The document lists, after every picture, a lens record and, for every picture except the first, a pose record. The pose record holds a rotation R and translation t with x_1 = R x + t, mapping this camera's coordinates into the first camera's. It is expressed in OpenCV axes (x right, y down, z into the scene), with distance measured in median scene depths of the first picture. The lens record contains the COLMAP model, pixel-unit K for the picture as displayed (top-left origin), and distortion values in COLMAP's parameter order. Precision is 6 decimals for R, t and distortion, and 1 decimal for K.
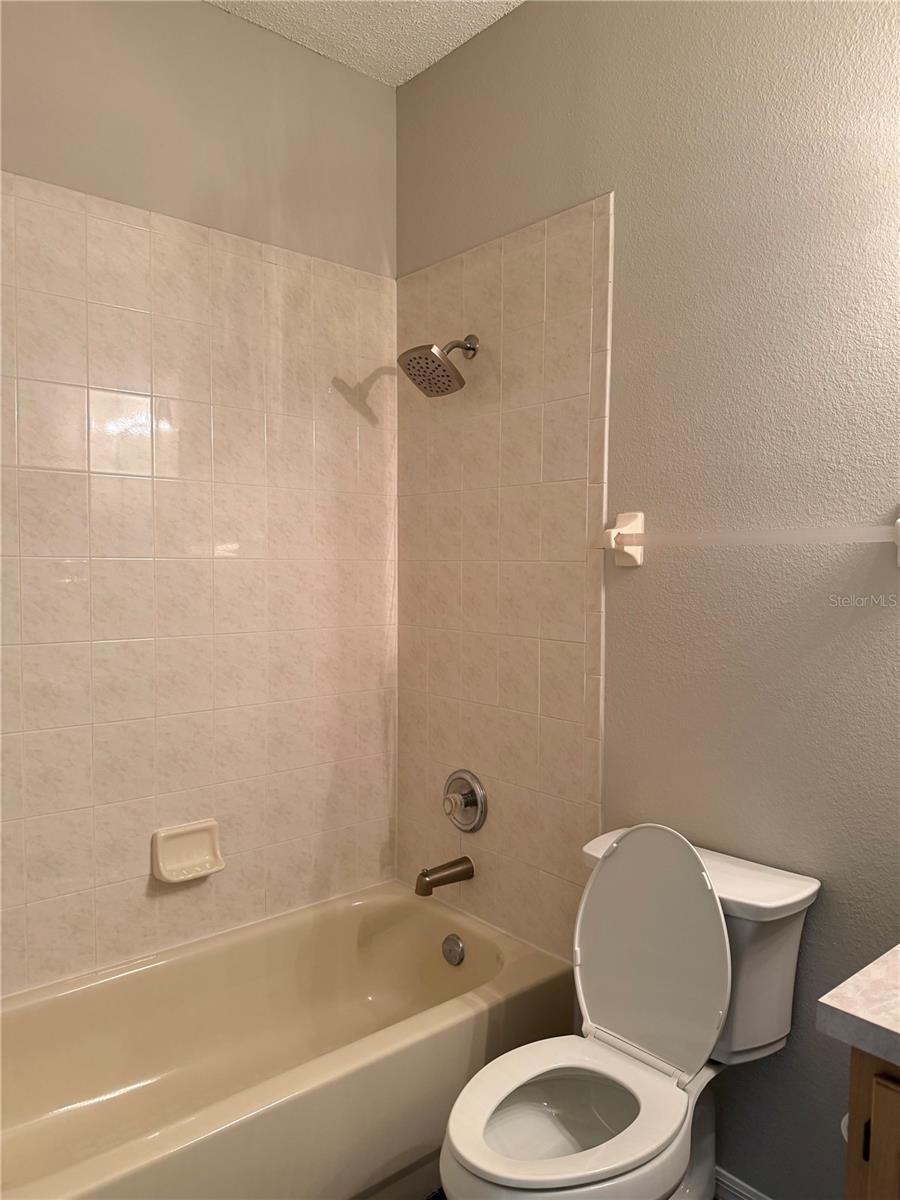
lens RADIAL K [[846.5, 0, 450.0], [0, 846.5, 600.0], [0, 0, 1]] dist [0.001232, -0.017721]
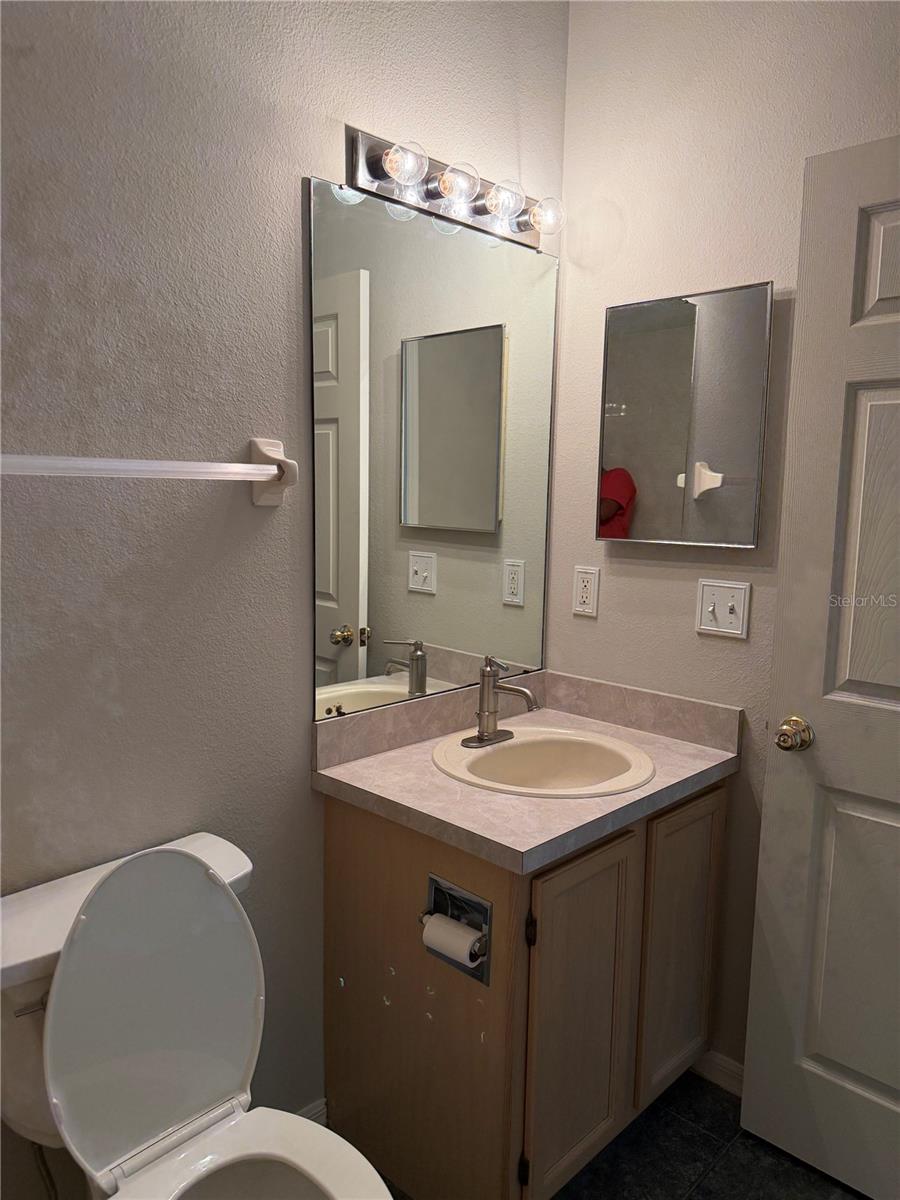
lens RADIAL K [[846.5, 0, 450.0], [0, 846.5, 600.0], [0, 0, 1]] dist [0.001232, -0.017721]
pose [[-0.094615, -0.136937, 0.986051, -0.507945], [0.028190, 0.989729, 0.140153, -0.056230], [-0.995115, 0.041057, -0.089783, 0.802096]]
